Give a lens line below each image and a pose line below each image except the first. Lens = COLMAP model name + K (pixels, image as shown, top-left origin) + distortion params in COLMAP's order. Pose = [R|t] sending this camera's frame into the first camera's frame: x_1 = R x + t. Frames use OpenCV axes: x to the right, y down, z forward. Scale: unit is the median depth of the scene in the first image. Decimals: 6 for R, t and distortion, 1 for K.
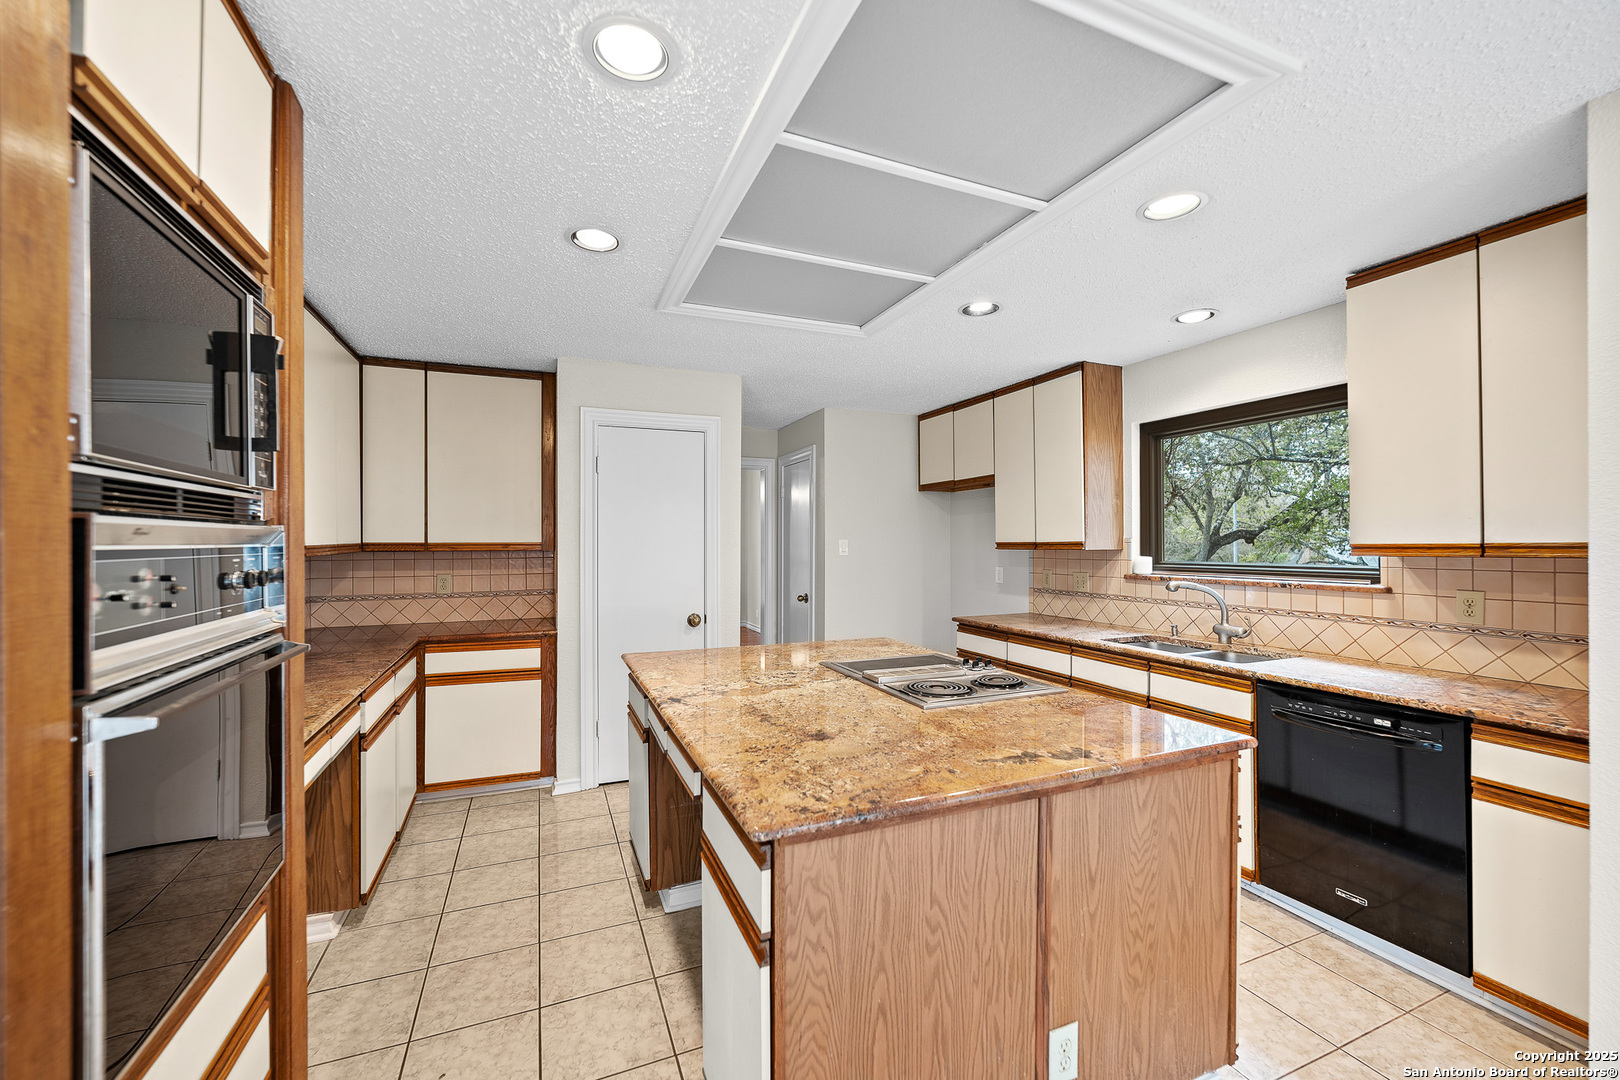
lens RADIAL K [[664.8, 0, 844.9], [0, 664.8, 537.9], [0, 0, 1]] dist [-0.015764, 0.004614]
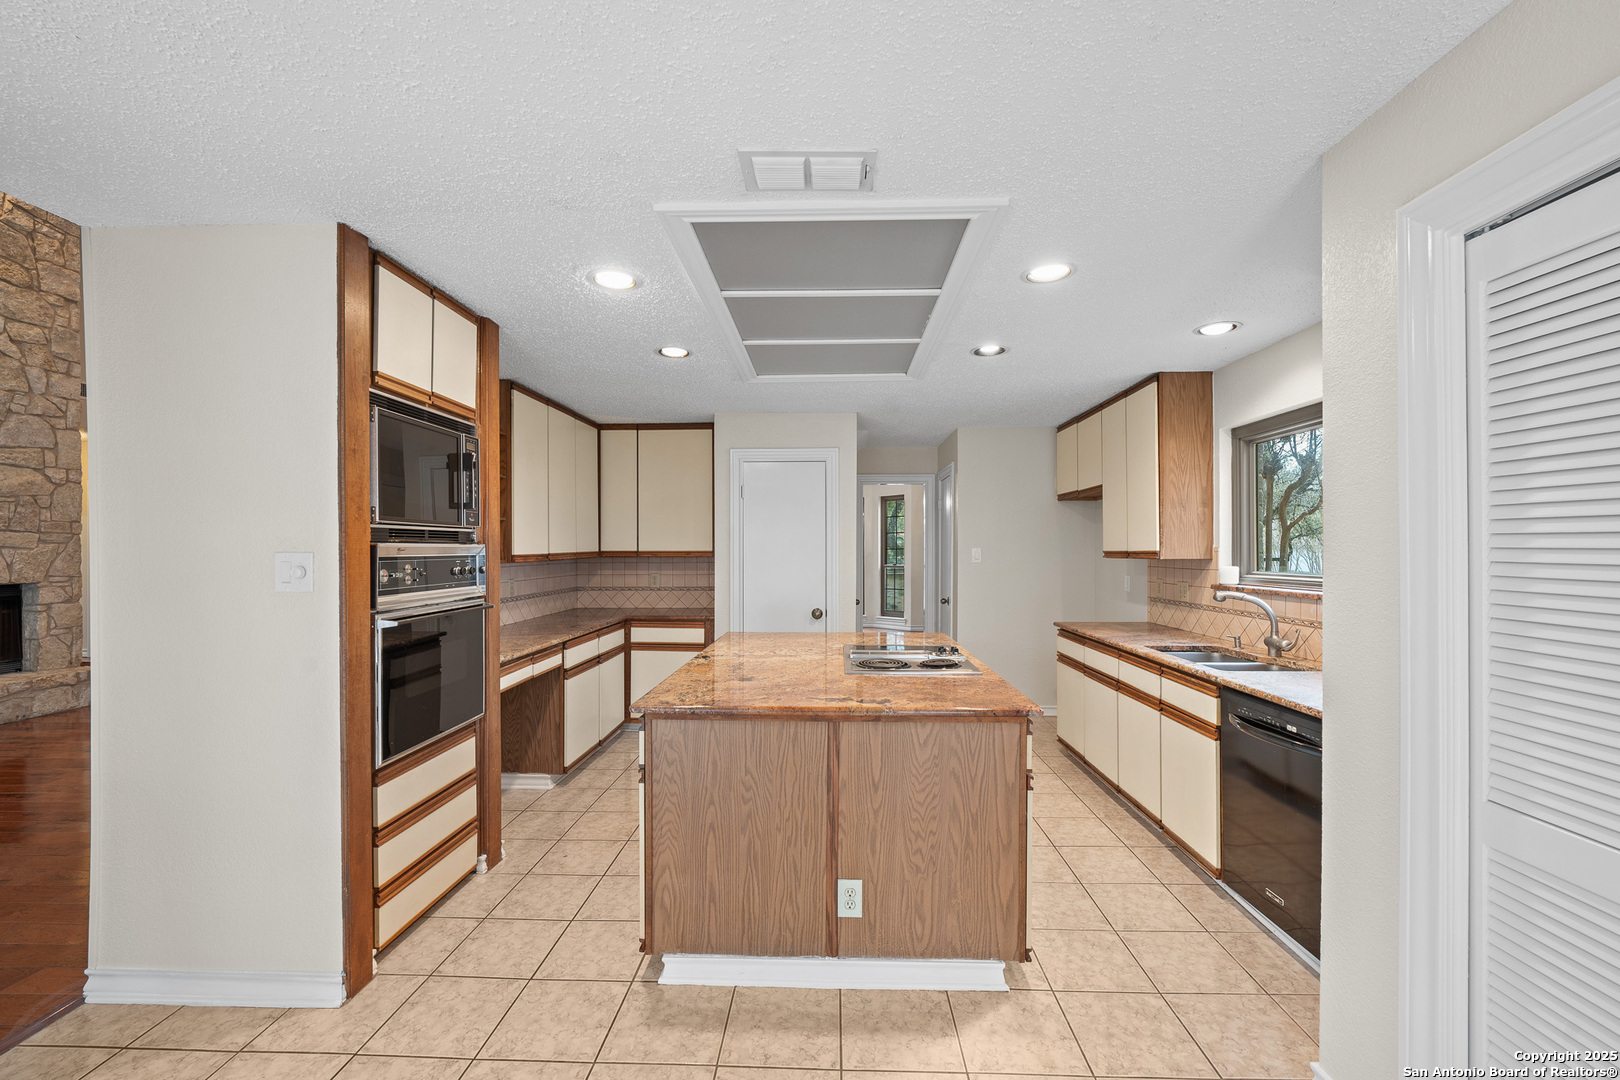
lens RADIAL K [[664.8, 0, 817.6], [0, 664.8, 546.0], [0, 0, 1]] dist [-0.015764, 0.004614]
pose [[0.907316, -0.001857, -0.420446, 0.812875], [0.002885, 0.999994, 0.001811, -0.012767], [0.420440, -0.002856, 0.907316, -0.348912]]
